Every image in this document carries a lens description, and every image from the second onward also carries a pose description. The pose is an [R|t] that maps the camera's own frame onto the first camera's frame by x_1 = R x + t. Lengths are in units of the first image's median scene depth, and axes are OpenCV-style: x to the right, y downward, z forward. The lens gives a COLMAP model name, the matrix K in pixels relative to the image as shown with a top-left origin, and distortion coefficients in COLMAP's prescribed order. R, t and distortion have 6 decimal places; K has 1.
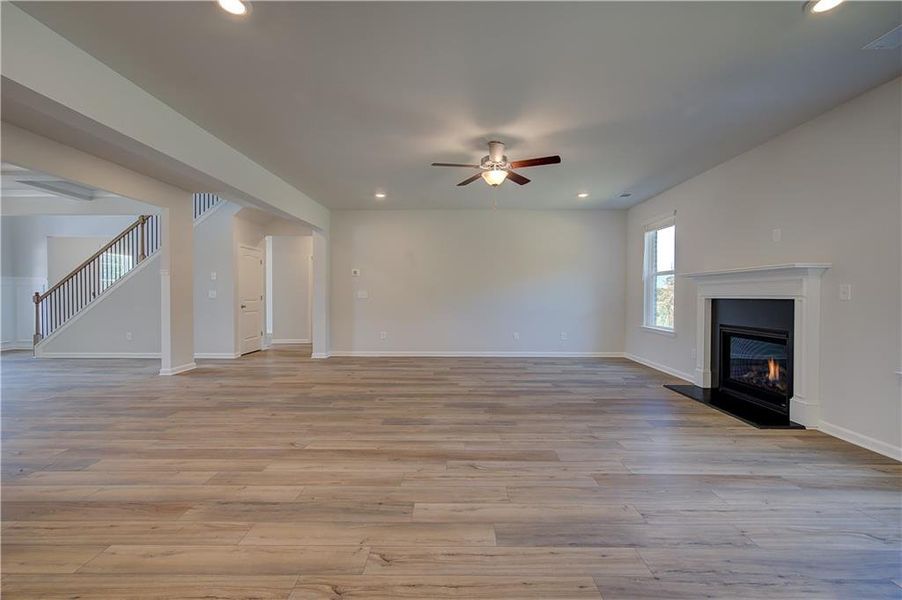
lens RADIAL K [[375.6, 0, 451.0], [0, 375.6, 300.0], [0, 0, 1]] dist [0.001090, -0.000135]
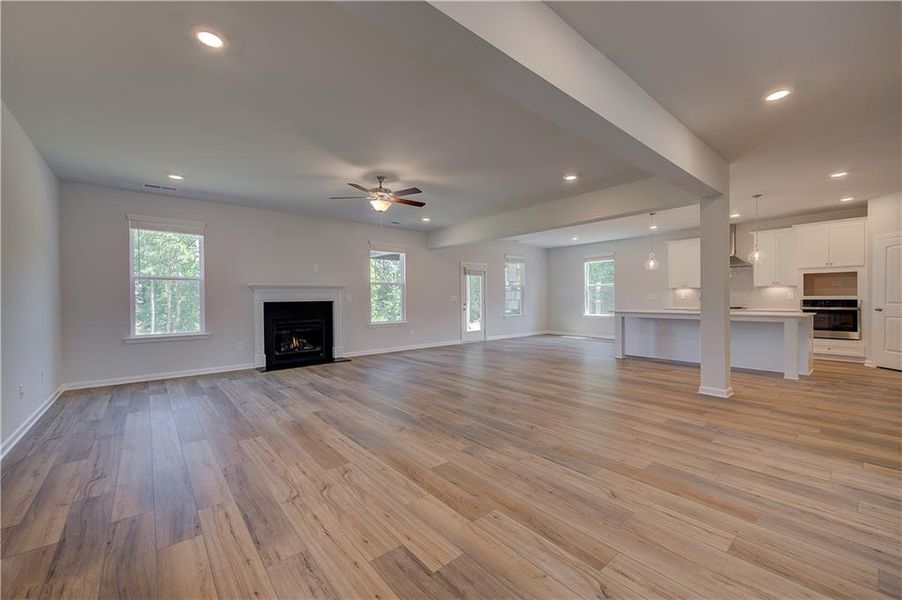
lens RADIAL K [[361.3, 0, 453.7], [0, 361.3, 300.1], [0, 0, 1]] dist [0.003595, -0.000570]
pose [[-0.657448, -0.000284, 0.753500, -1.086614], [0.017741, 0.999717, 0.015857, -0.027550], [-0.753291, 0.023793, -0.657257, 1.841609]]
